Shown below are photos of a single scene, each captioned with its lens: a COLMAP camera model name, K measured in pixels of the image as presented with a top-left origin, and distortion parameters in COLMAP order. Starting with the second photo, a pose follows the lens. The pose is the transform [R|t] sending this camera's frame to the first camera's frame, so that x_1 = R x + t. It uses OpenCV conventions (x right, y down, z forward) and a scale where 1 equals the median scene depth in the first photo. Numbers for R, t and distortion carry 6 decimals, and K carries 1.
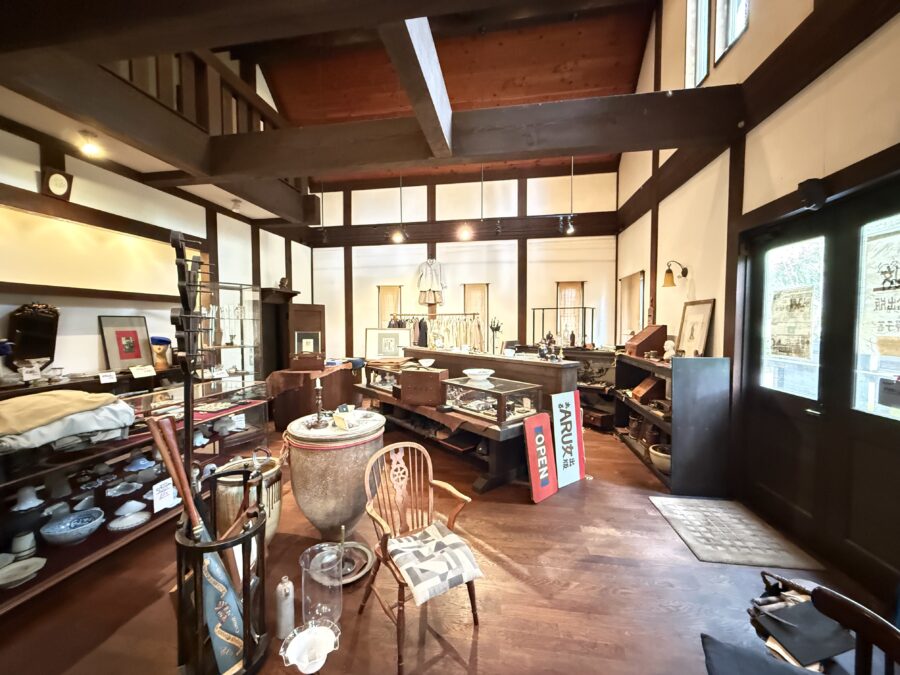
lens RADIAL K [[358.0, 0, 449.1], [0, 358.0, 339.5], [0, 0, 1]] dist [-0.000532, -0.000377]
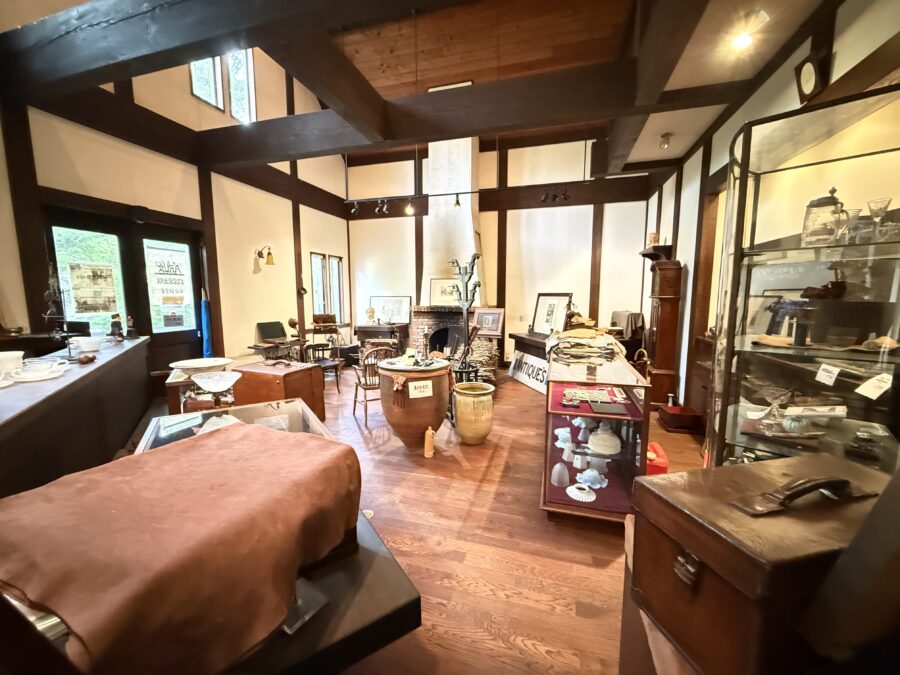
lens RADIAL K [[358.0, 0, 449.1], [0, 358.0, 339.5], [0, 0, 1]] dist [-0.000532, -0.000377]
pose [[-0.991883, -0.012256, 0.126562, -0.368842], [0.008746, 0.986411, 0.164064, -0.040338], [-0.126853, 0.163839, -0.978297, 1.349890]]
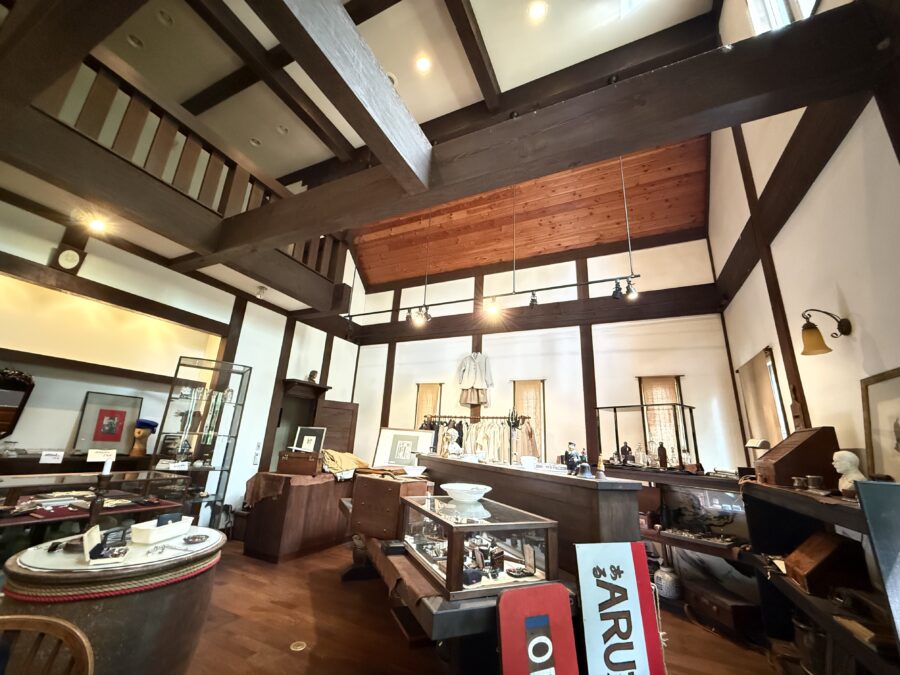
lens RADIAL K [[358.0, 0, 449.1], [0, 358.0, 339.5], [0, 0, 1]] dist [-0.000532, -0.000377]
pose [[0.959850, -0.028873, -0.279023, 0.205518], [-0.065519, 0.944101, -0.323080, 0.044197], [0.272754, 0.328390, 0.904304, 0.310617]]
